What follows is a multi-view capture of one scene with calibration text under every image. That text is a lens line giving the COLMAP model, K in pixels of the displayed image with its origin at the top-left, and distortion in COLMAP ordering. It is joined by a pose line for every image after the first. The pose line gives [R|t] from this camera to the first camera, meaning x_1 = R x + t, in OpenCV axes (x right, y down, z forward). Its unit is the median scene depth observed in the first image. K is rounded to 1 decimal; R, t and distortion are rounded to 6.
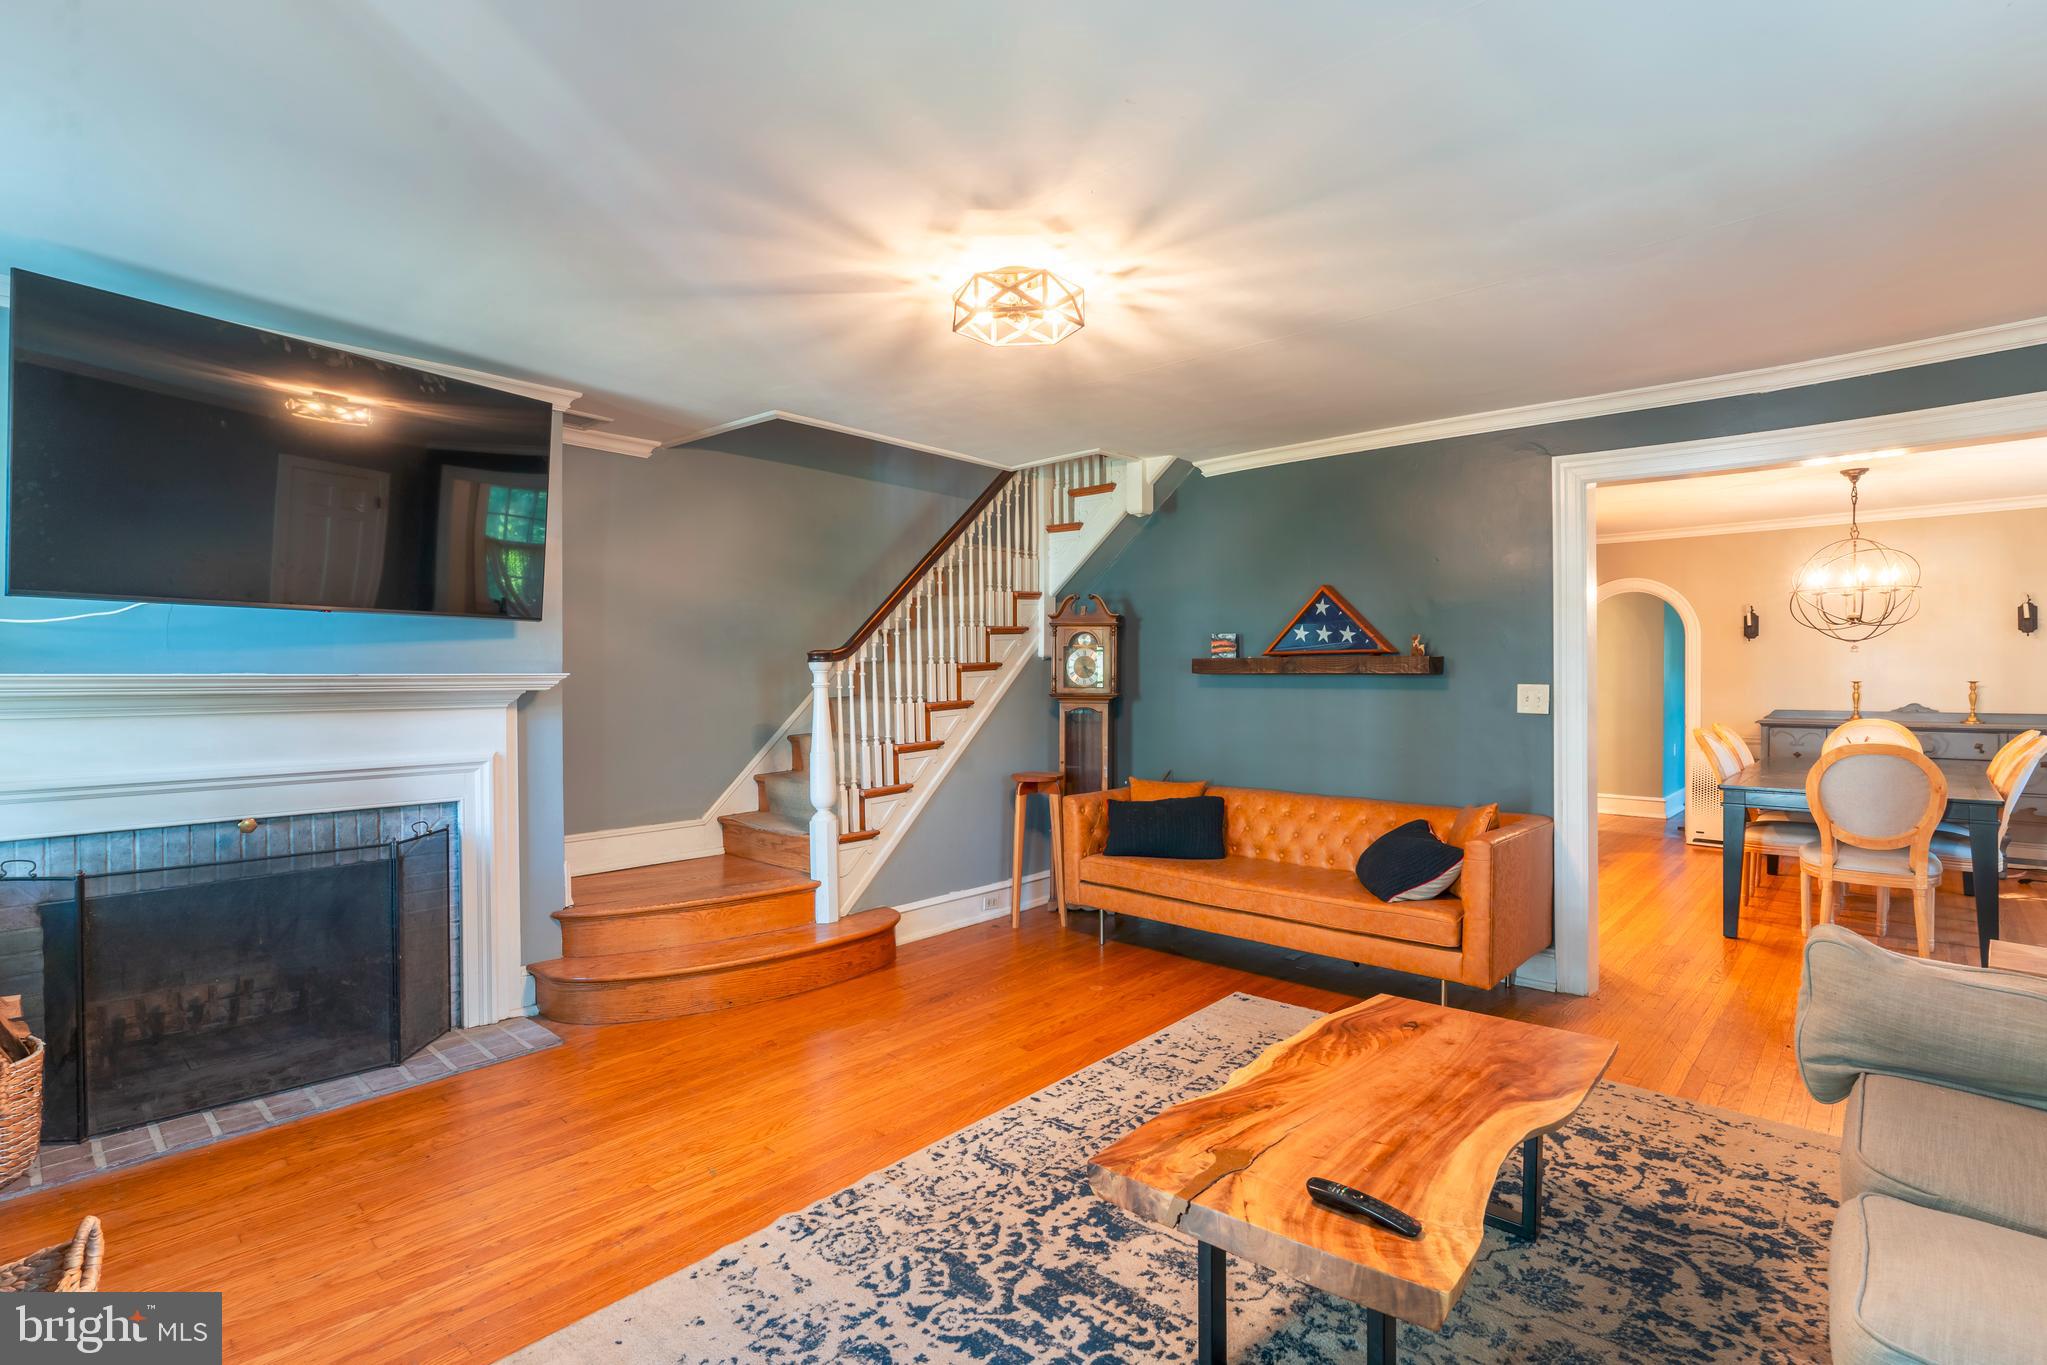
lens RADIAL K [[979.6, 0, 1023.5], [0, 979.6, 682.5], [0, 0, 1]] dist [0.000563, 0.000003]
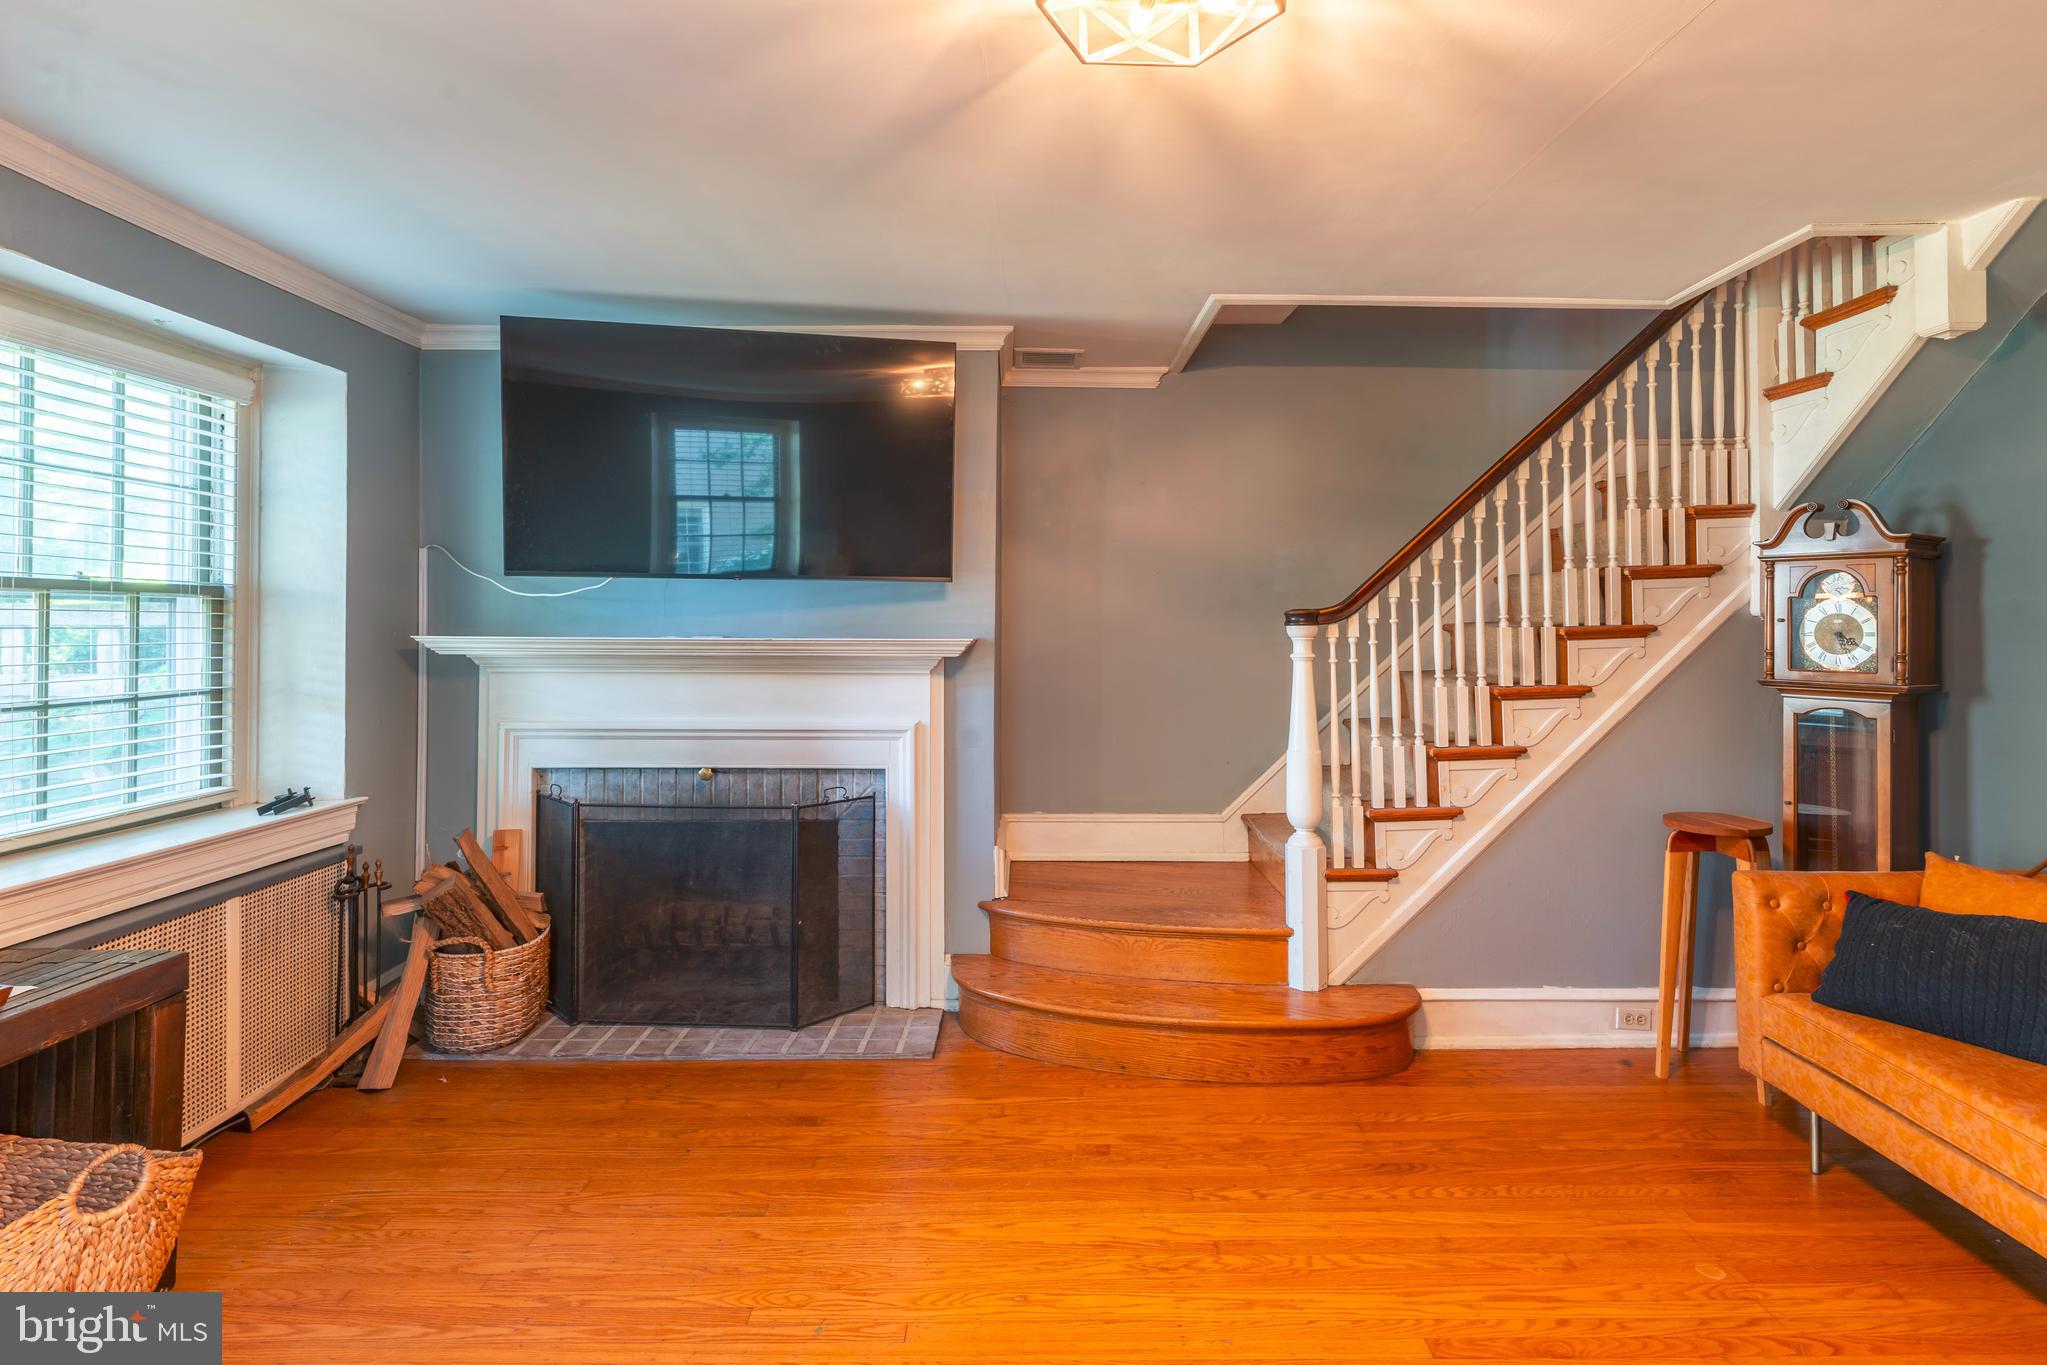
lens RADIAL K [[993.2, 0, 1038.7], [0, 993.2, 609.4], [0, 0, 1]] dist [0.001217, -0.000333]
pose [[0.677358, -0.005545, -0.735632, 0.214654], [-0.012336, 0.999745, -0.018895, -0.017313], [0.735550, 0.021874, 0.677118, 0.377844]]
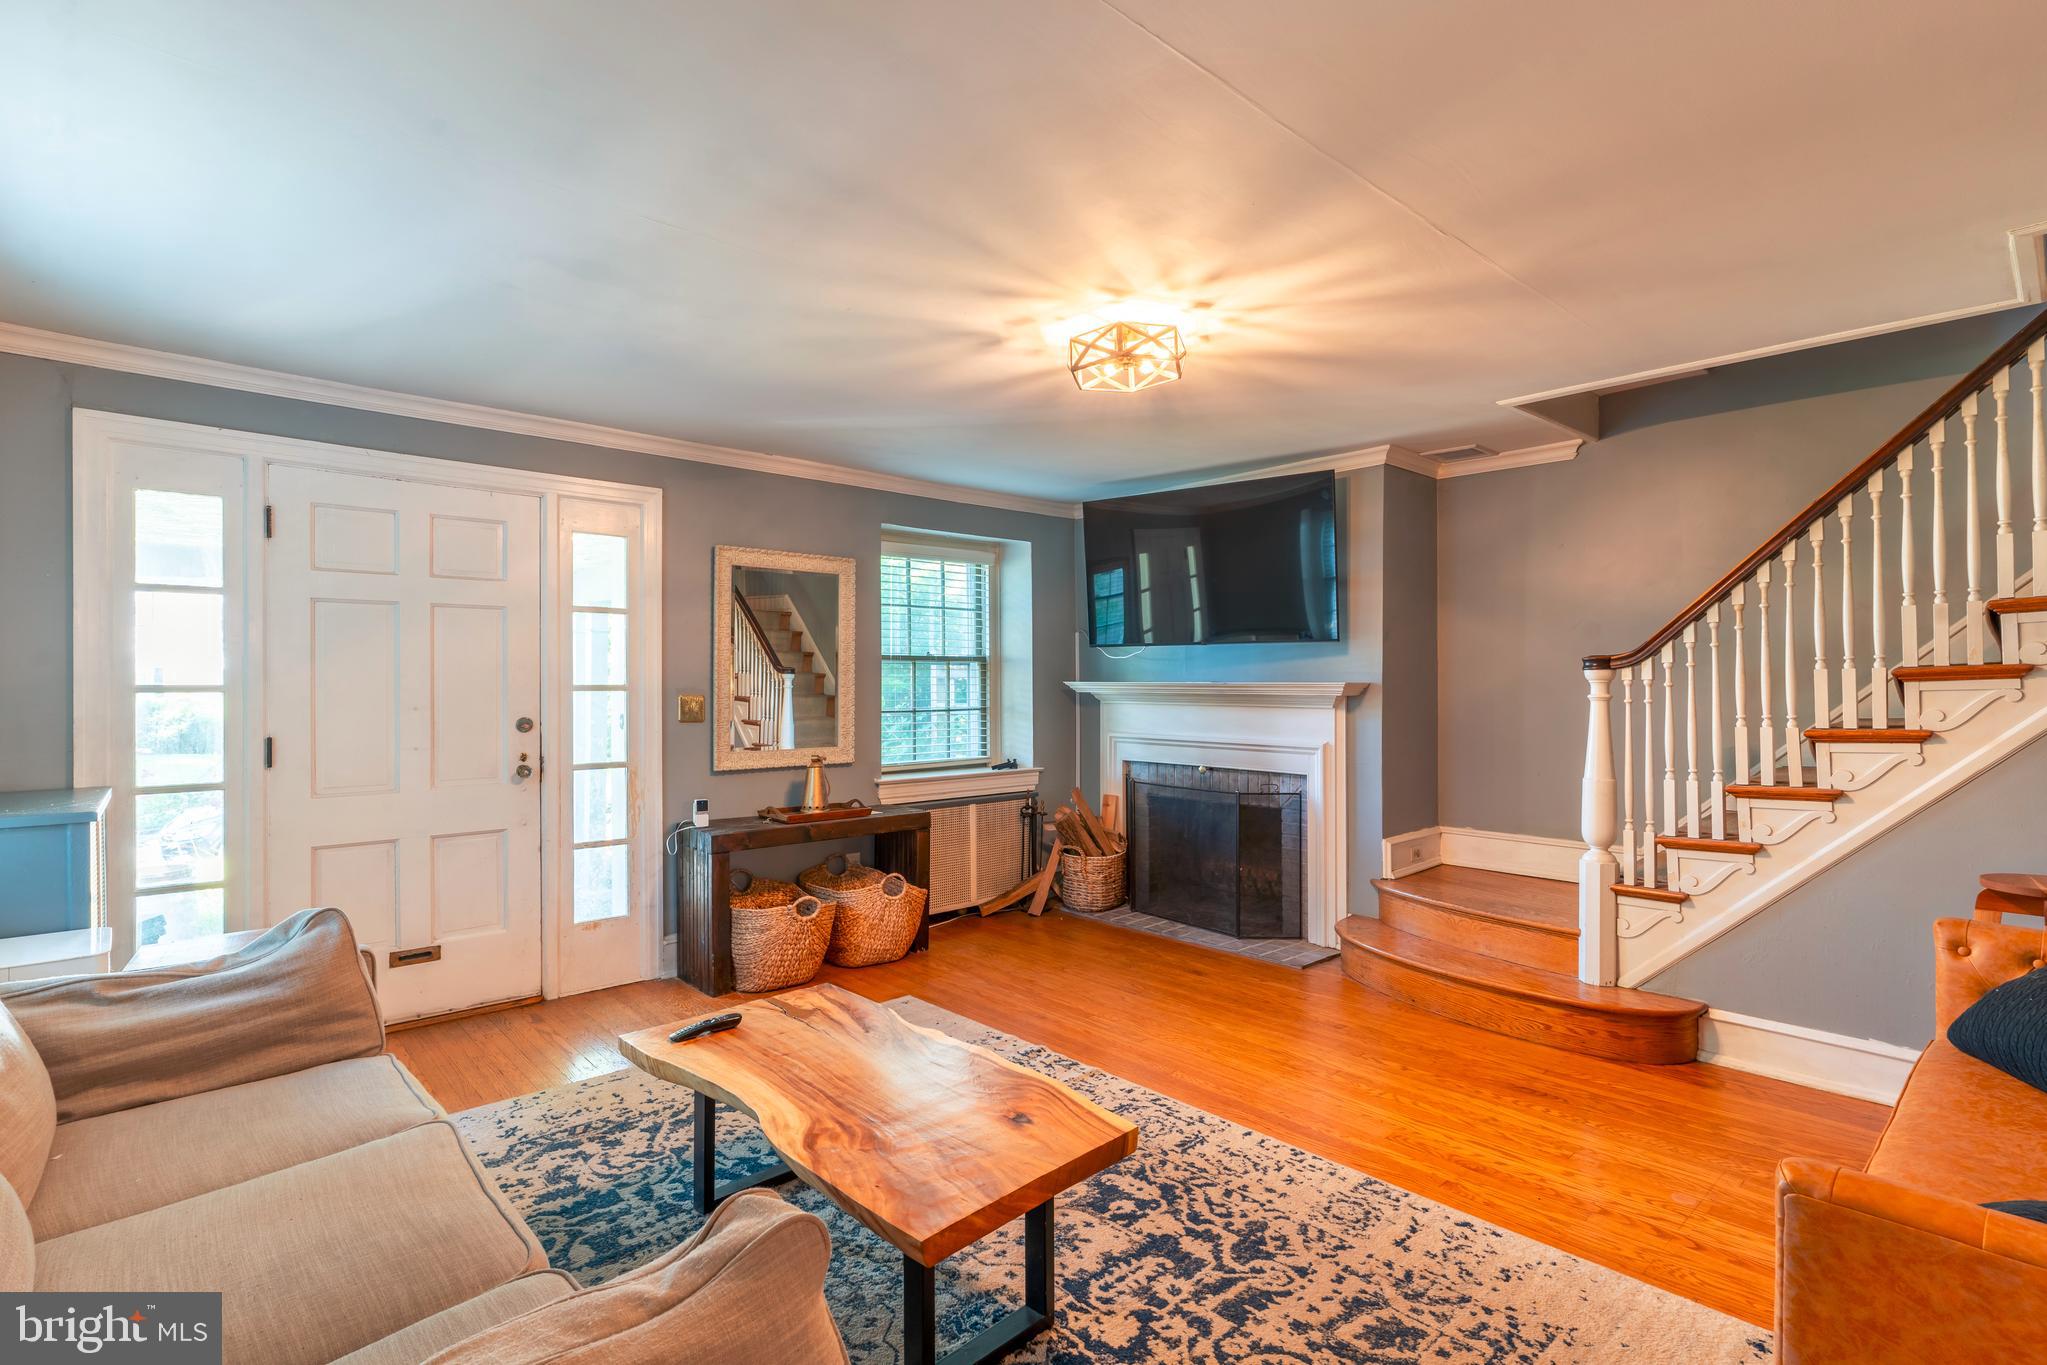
lens RADIAL K [[979.6, 0, 1023.5], [0, 979.6, 682.5], [0, 0, 1]] dist [0.000563, 0.000003]
pose [[-0.103631, 0.004674, -0.994605, 0.709120], [-0.007836, 0.999954, 0.005516, -0.011237], [0.994585, 0.008365, -0.103589, 0.636684]]
